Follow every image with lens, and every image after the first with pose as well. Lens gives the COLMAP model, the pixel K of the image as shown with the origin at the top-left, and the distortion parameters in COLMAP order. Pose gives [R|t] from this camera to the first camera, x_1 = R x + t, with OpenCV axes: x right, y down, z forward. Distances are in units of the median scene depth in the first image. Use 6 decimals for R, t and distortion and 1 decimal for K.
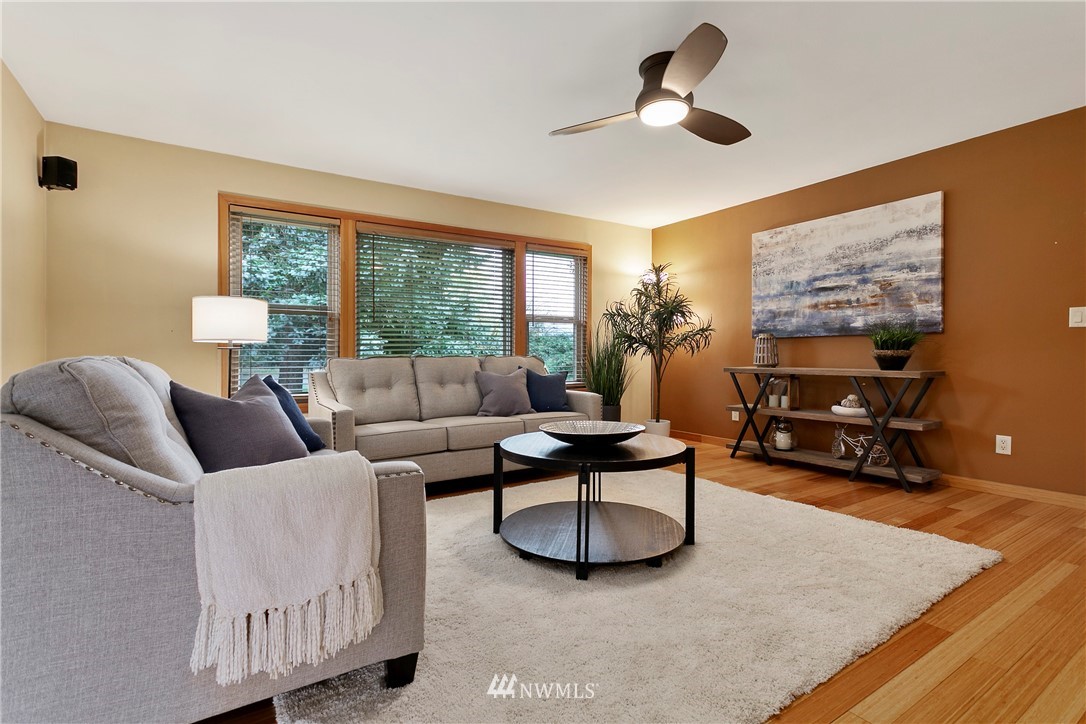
lens RADIAL K [[513.4, 0, 544.1], [0, 513.4, 357.8], [0, 0, 1]] dist [0.001265, 0.000359]
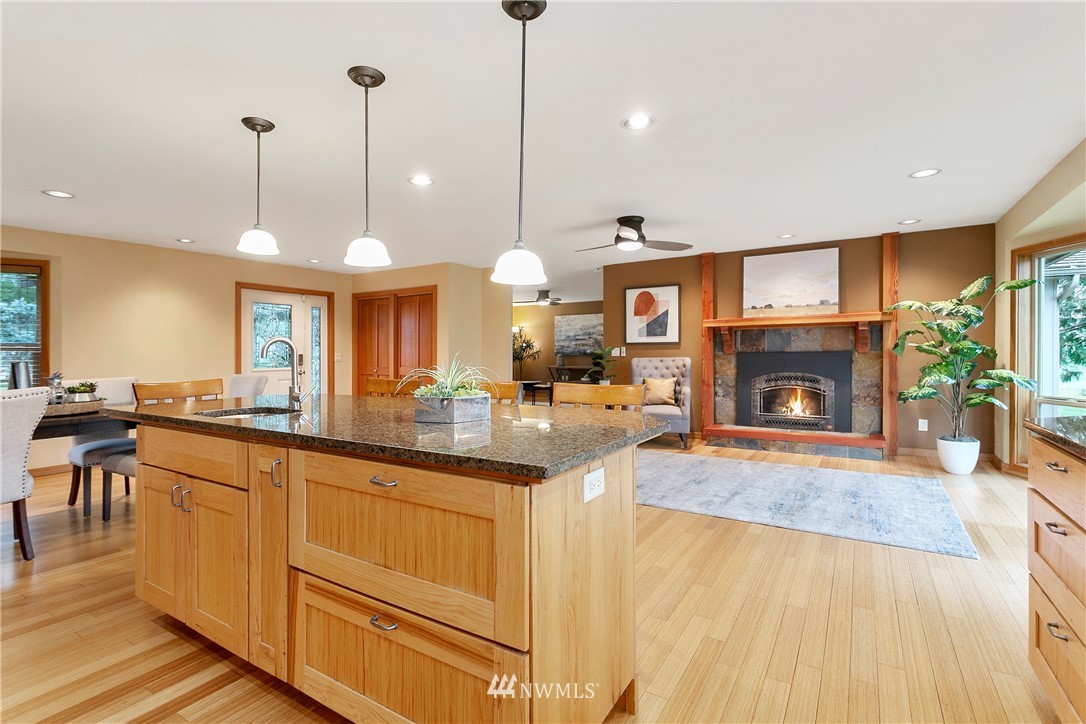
lens RADIAL K [[513.4, 0, 543.0], [0, 513.4, 358.4], [0, 0, 1]] dist [0.001265, 0.000359]
pose [[0.905998, -0.002284, 0.423277, -0.852607], [0.002503, 0.999997, 0.000039, -0.023742], [-0.423275, 0.001024, 0.906001, -1.520657]]
